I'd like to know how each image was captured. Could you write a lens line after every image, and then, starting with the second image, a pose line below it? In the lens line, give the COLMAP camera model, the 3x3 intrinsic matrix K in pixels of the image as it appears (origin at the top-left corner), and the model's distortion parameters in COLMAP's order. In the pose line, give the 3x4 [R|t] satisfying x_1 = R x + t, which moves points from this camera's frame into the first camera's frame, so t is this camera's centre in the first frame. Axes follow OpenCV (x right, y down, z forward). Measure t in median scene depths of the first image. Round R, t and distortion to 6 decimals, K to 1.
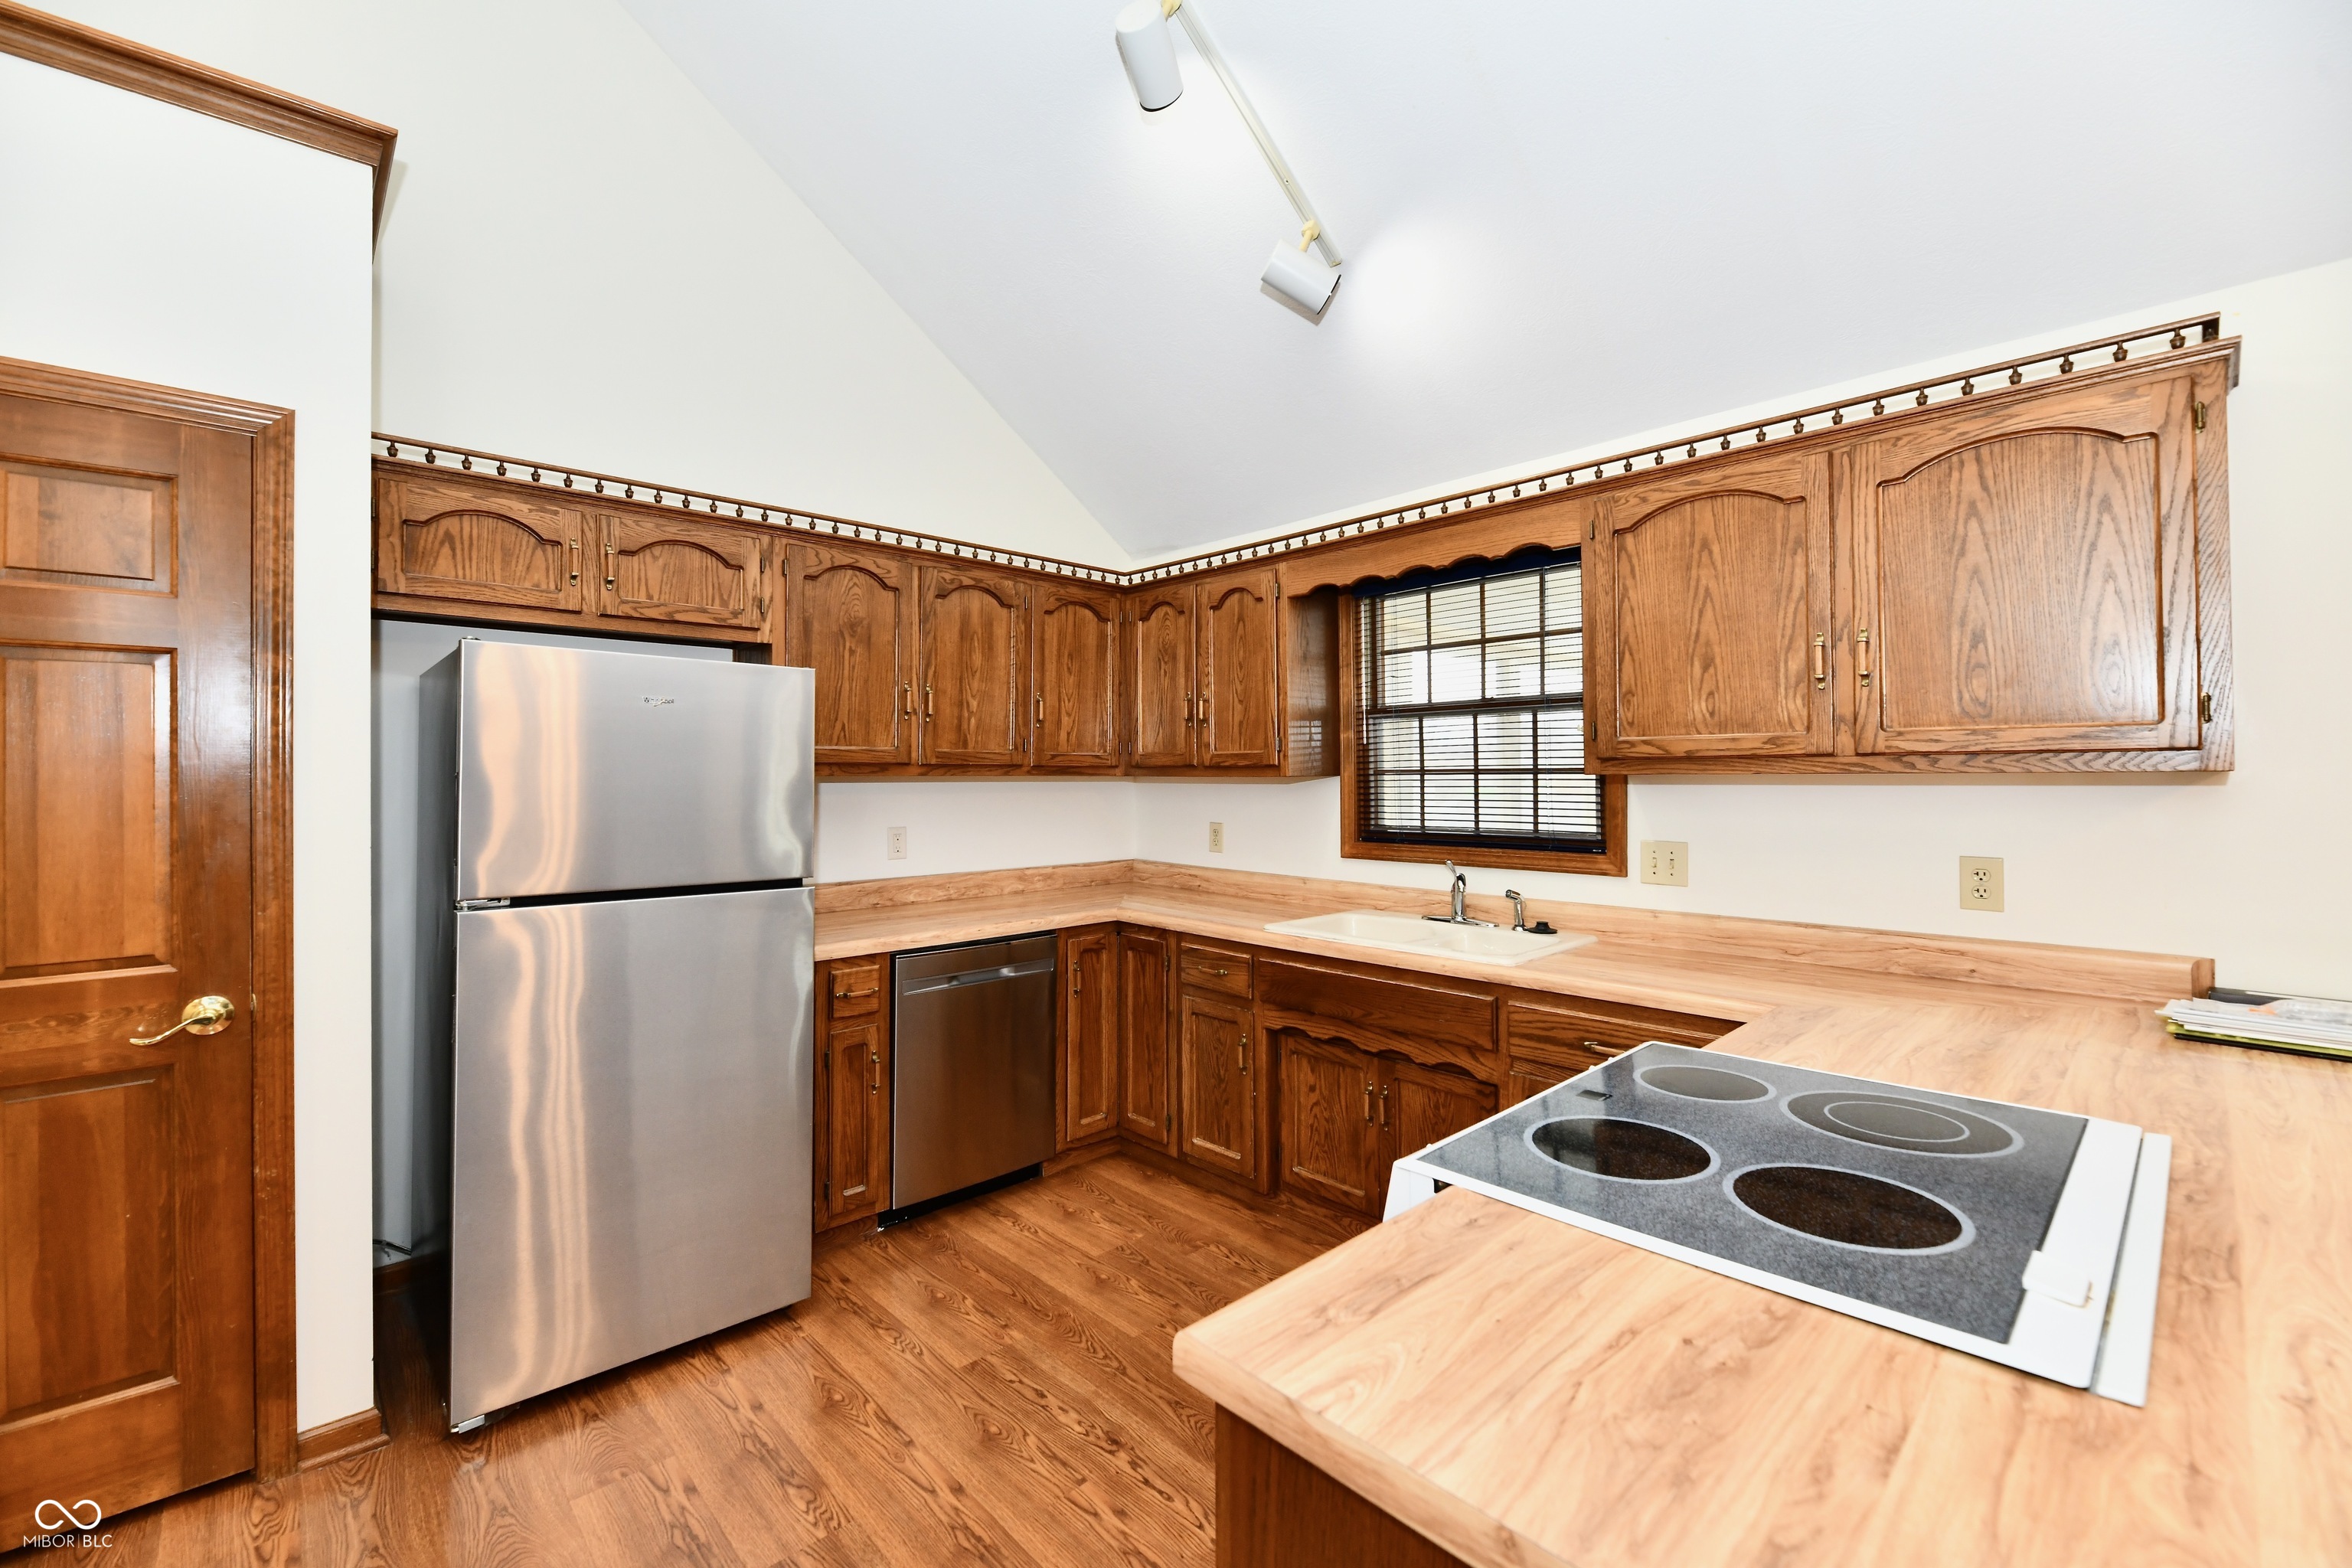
lens RADIAL K [[1004.1, 0, 1181.5], [0, 1004.1, 761.2], [0, 0, 1]] dist [0.000477, -0.000076]
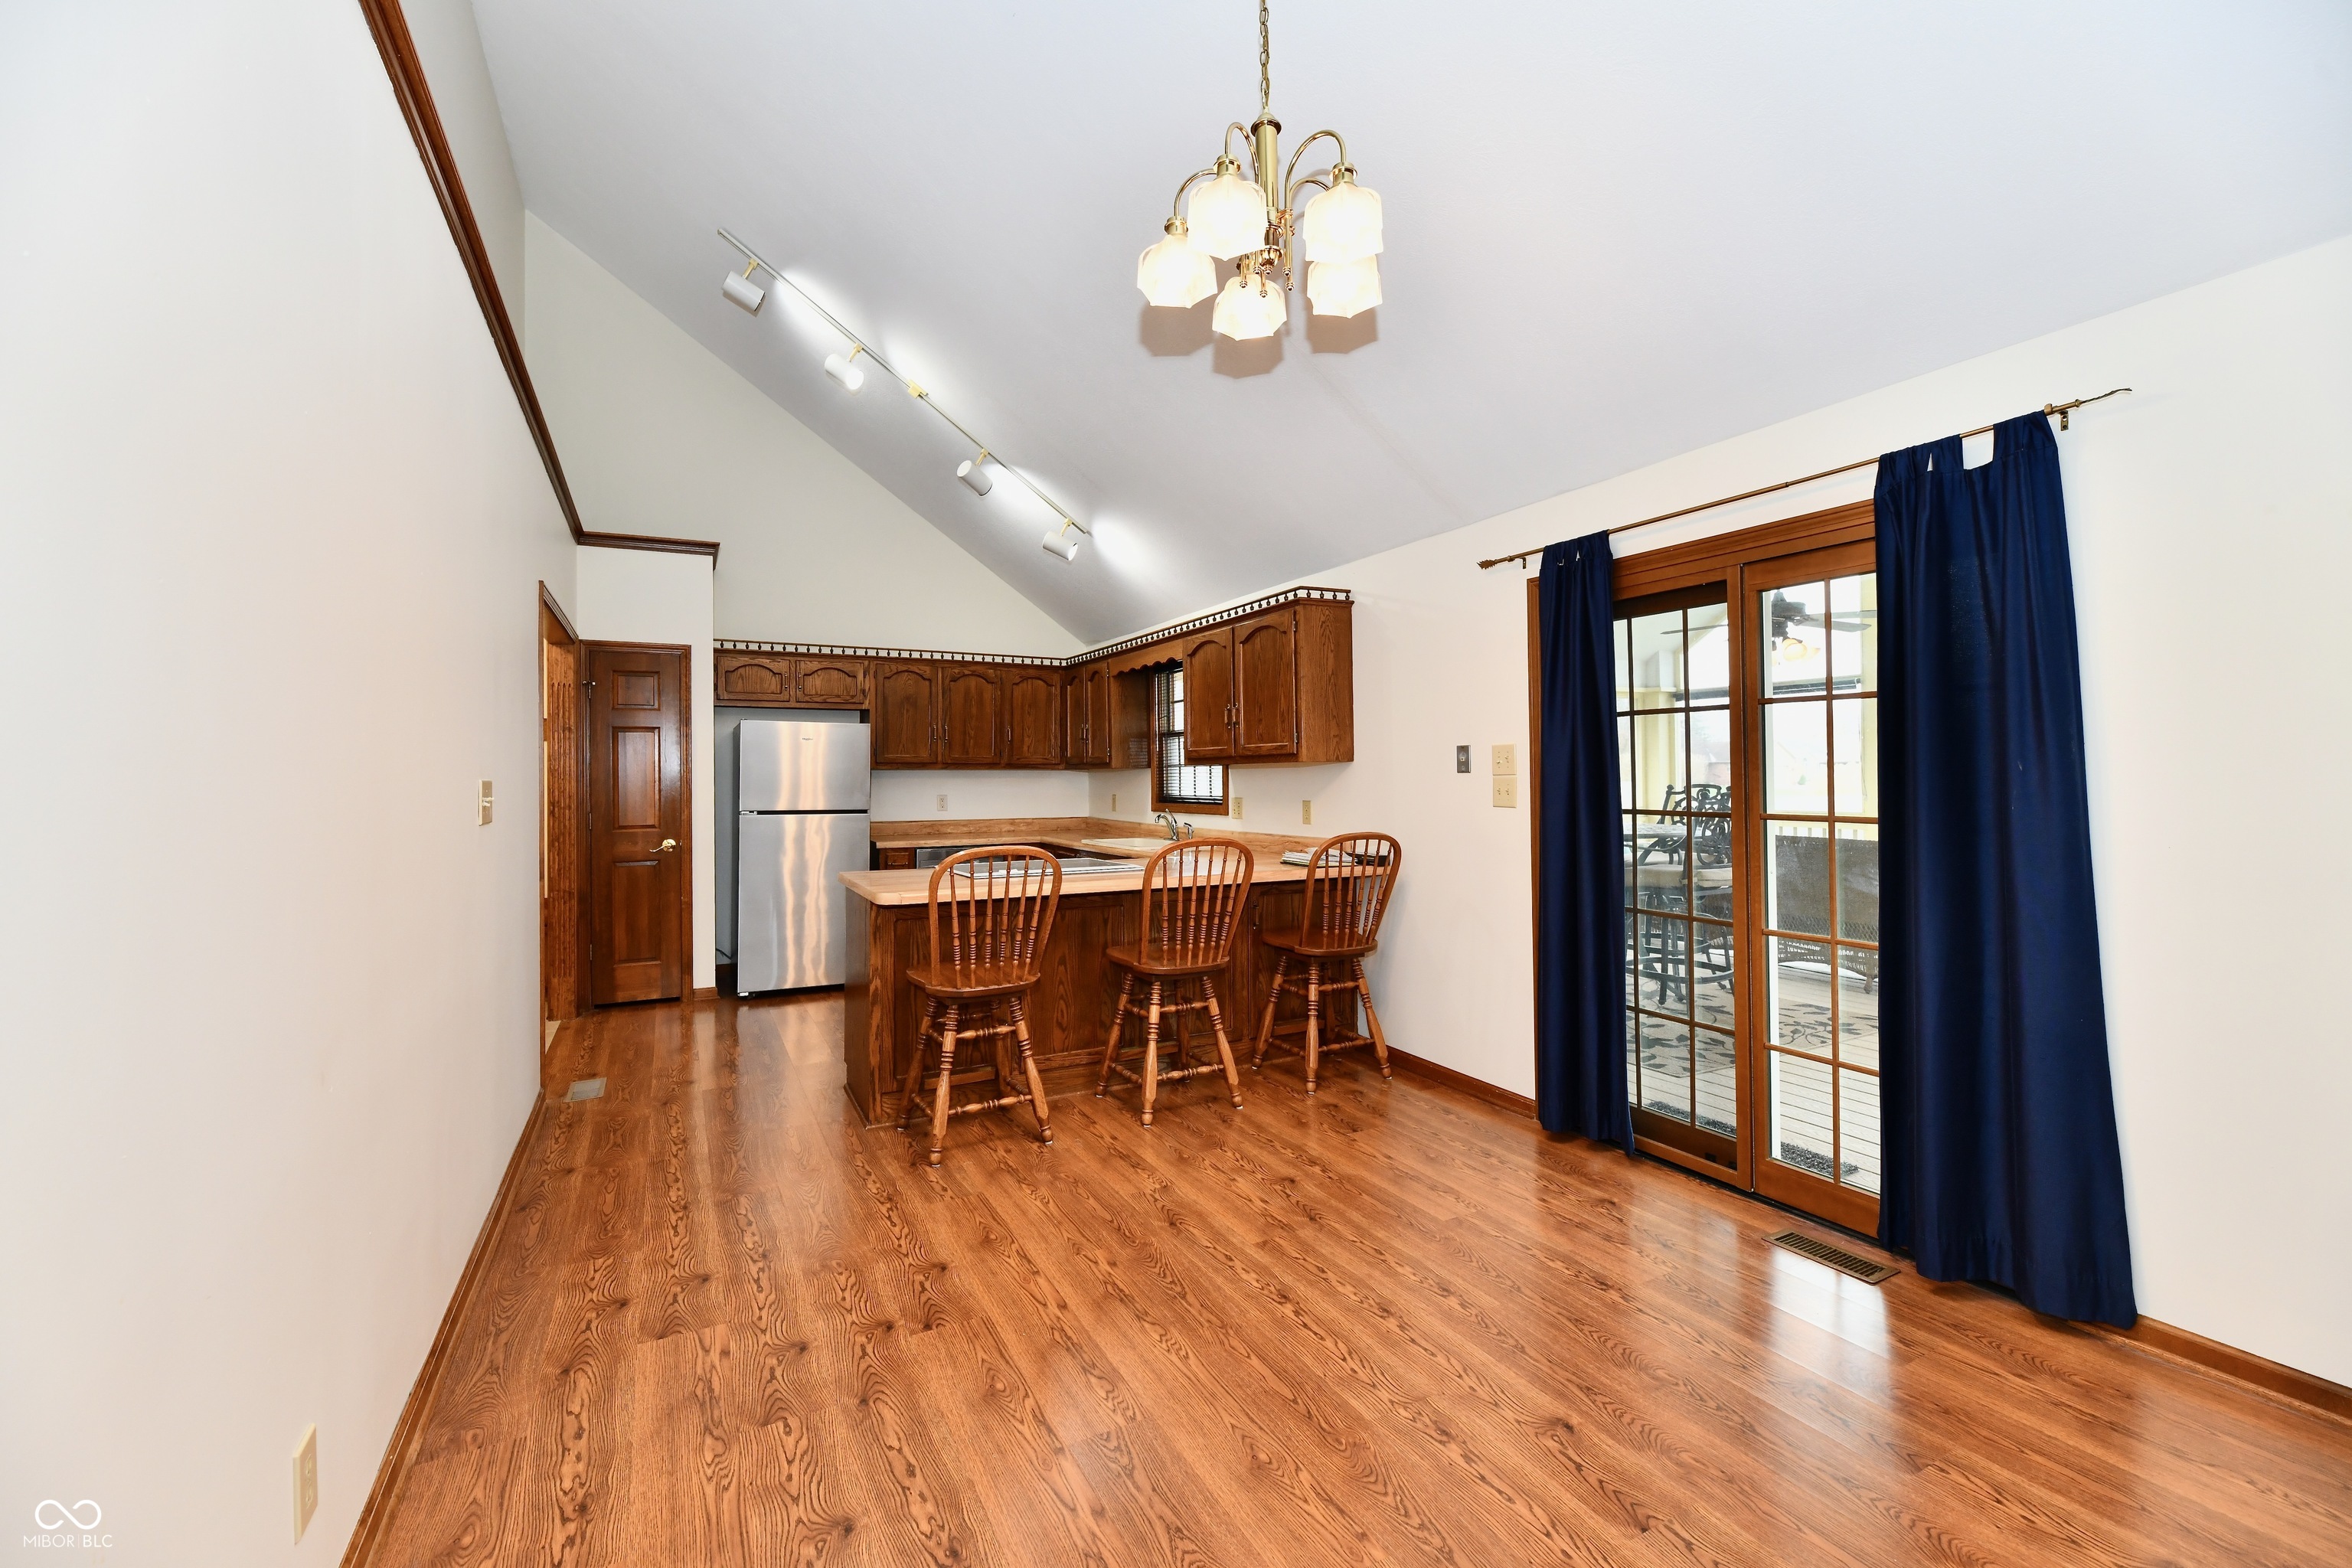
lens RADIAL K [[974.9, 0, 1167.1], [0, 974.9, 771.0], [0, 0, 1]] dist [-0.004223, -0.000680]
pose [[0.952953, 0.001712, -0.303113, 0.850358], [0.003577, 0.999851, 0.016892, -0.013563], [0.303097, -0.017182, 0.952805, -0.838723]]
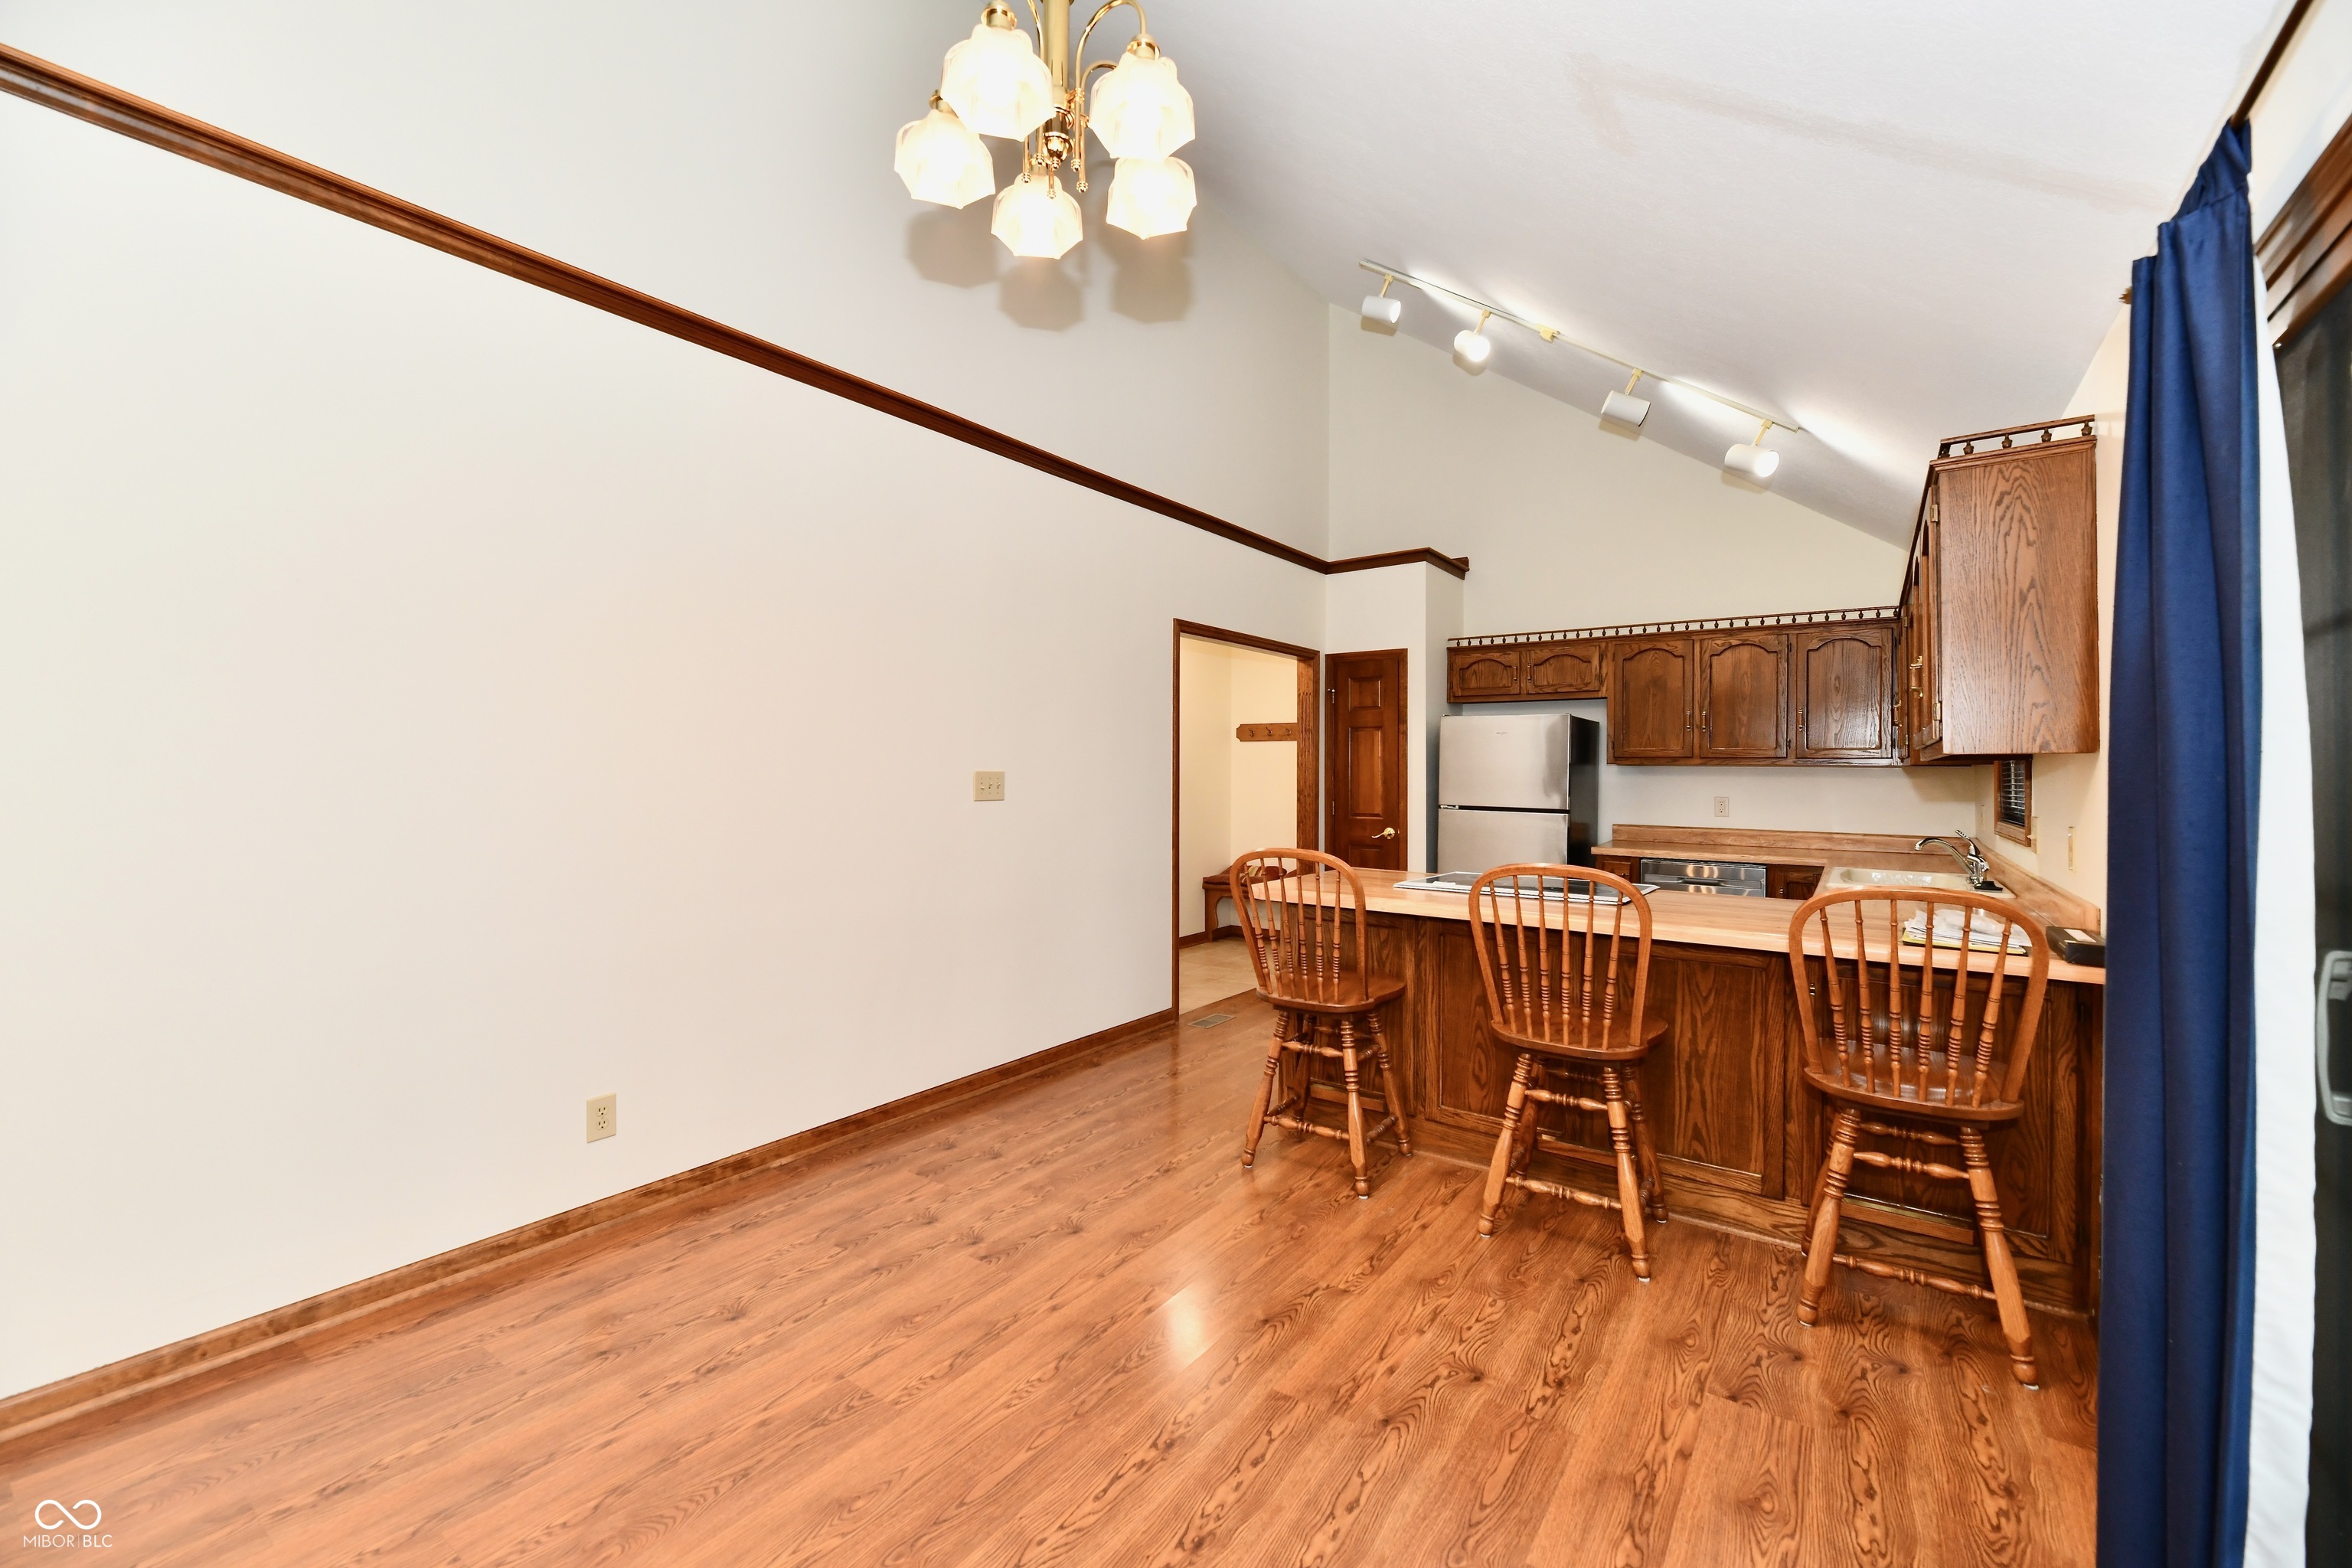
lens RADIAL K [[965.5, 0, 1144.8], [0, 965.5, 764.4], [0, 0, 1]] dist [-0.001873, -0.000312]
pose [[0.146560, 0.004071, -0.989193, 1.292866], [0.012389, 0.999906, 0.005950, -0.006834], [0.989124, -0.013127, 0.146495, -0.175079]]
